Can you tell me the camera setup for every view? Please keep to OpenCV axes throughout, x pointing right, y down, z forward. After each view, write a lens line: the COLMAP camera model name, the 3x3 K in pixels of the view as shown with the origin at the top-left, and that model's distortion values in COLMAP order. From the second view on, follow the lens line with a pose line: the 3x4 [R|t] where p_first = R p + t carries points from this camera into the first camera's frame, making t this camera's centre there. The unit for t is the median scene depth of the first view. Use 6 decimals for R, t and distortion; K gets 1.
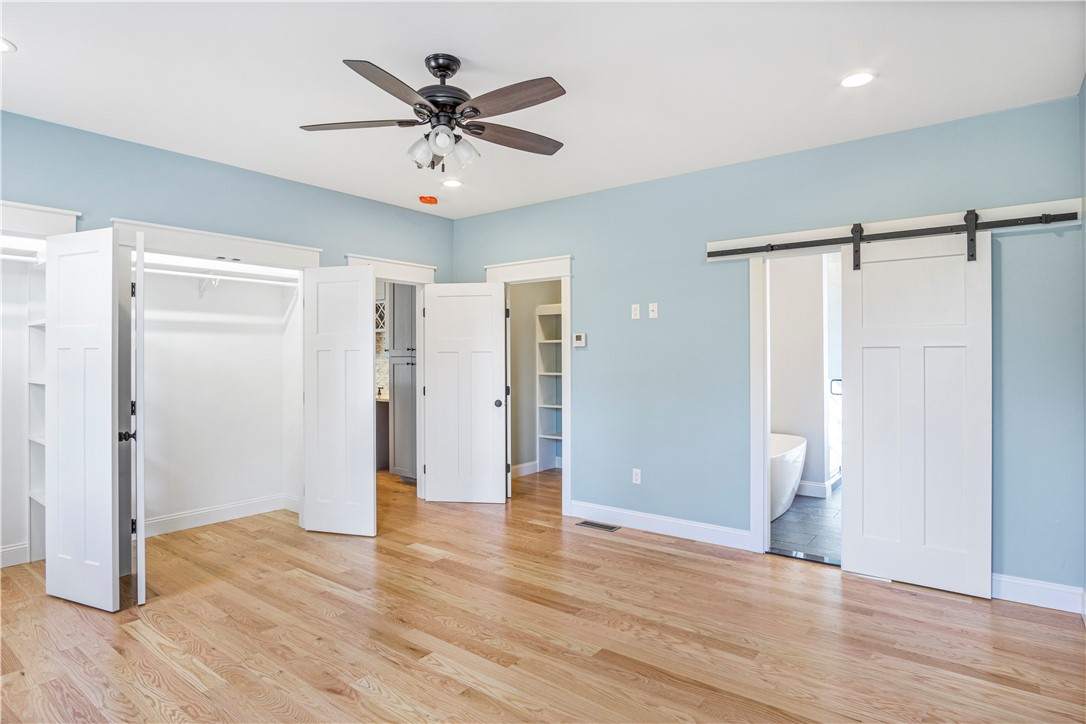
lens RADIAL K [[588.7, 0, 531.9], [0, 588.7, 358.6], [0, 0, 1]] dist [-0.027564, 0.002593]
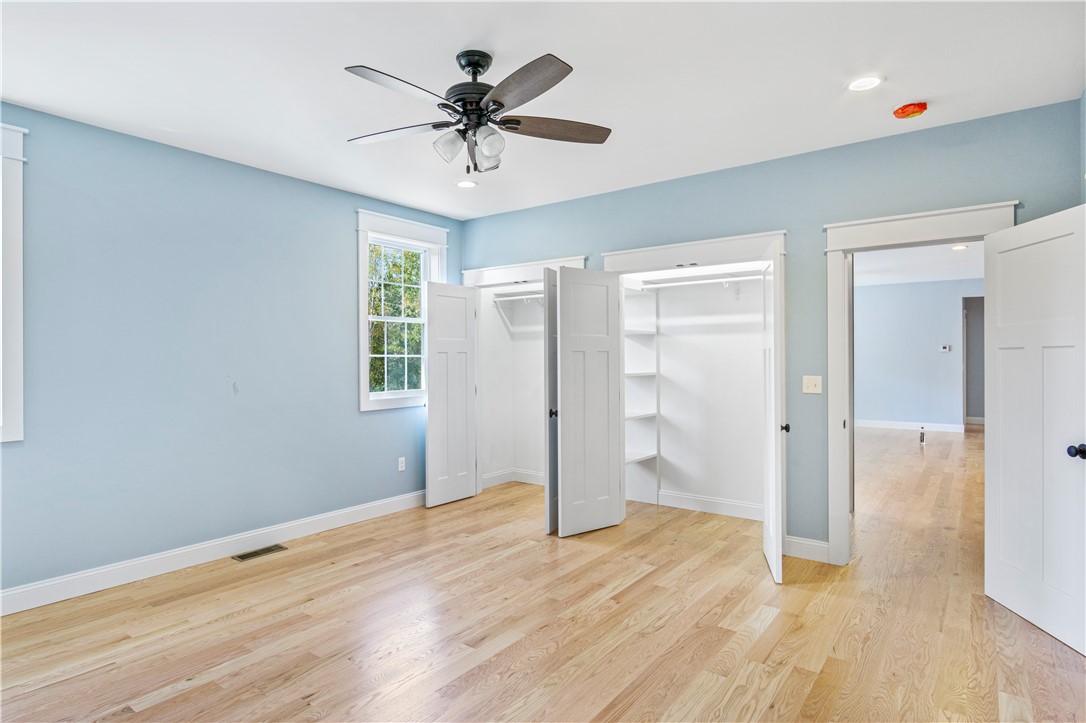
lens RADIAL K [[588.7, 0, 537.0], [0, 588.7, 360.8], [0, 0, 1]] dist [-0.027564, 0.002593]
pose [[0.013979, 0.009626, -0.999856, 0.605790], [0.000101, 0.999954, 0.009628, -0.006398], [0.999902, -0.000236, 0.013978, 0.782660]]
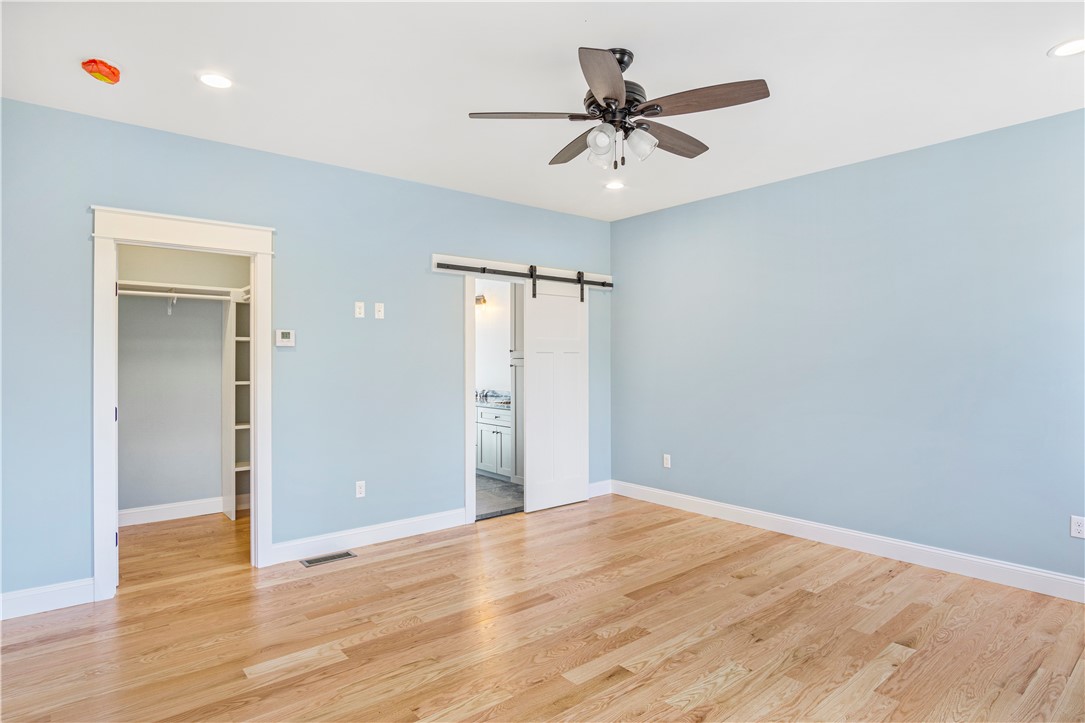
lens RADIAL K [[588.1, 0, 536.2], [0, 588.1, 357.9], [0, 0, 1]] dist [-0.027564, 0.002593]
pose [[0.216194, 0.001212, 0.976350, -0.815526], [0.004816, 0.999986, -0.002308, -0.001813], [-0.976339, 0.005201, 0.216185, 0.660782]]
